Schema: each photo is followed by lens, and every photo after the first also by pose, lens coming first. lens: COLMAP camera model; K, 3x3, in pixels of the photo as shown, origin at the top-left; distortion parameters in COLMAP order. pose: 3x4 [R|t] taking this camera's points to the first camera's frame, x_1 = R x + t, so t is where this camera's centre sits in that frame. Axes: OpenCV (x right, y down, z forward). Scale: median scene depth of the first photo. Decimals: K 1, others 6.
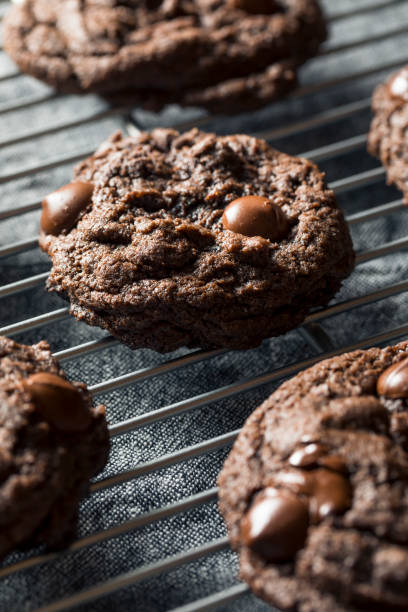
lens RADIAL K [[2226.1, 0, 204.0], [0, 2226.1, 306.0], [0, 0, 1]] dist [-0.001857, -0.252134]
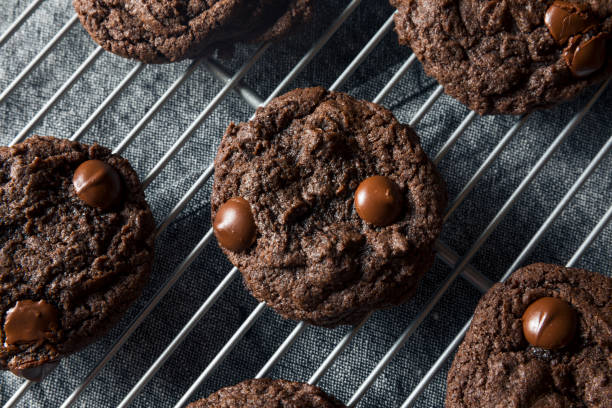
lens RADIAL K [[988.6, 0, 306.0], [0, 988.6, 204.0], [0, 0, 1]] dist [-0.024287, -0.016317]
pose [[0.922972, -0.376637, 0.079163, -0.067141], [0.233653, 0.711801, 0.662378, -0.453123], [-0.305825, -0.592860, 0.744975, 0.586210]]
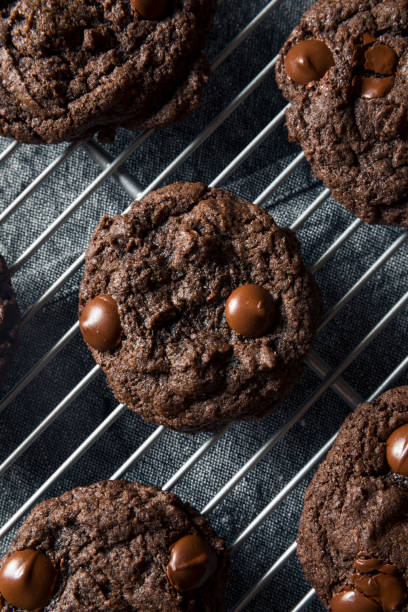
lens RADIAL K [[988.6, 0, 204.0], [0, 988.6, 306.0], [0, 0, 1]] dist [-0.024287, -0.016317]
pose [[0.950191, -0.310394, 0.028162, -0.018579], [0.191269, 0.652081, 0.733626, -0.479754], [-0.246077, -0.691698, 0.678970, 0.636673]]
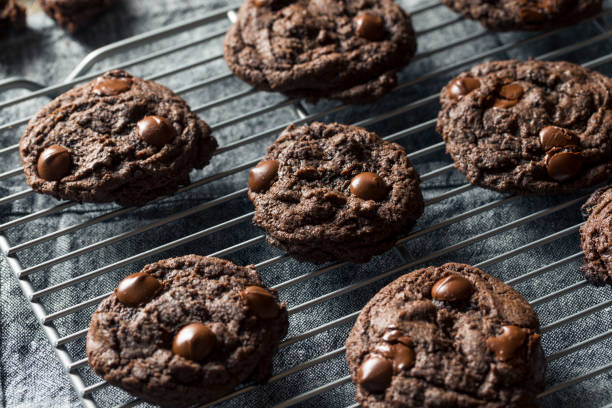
lens RADIAL K [[1978.1, 0, 306.0], [0, 1978.1, 204.0], [0, 0, 1]] dist [0.009153, 0.184049]
pose [[0.999631, 0.004097, -0.026856, 0.015962], [-0.000606, 0.991682, 0.128711, -0.237262], [0.027160, -0.128647, 0.991318, -0.604468]]
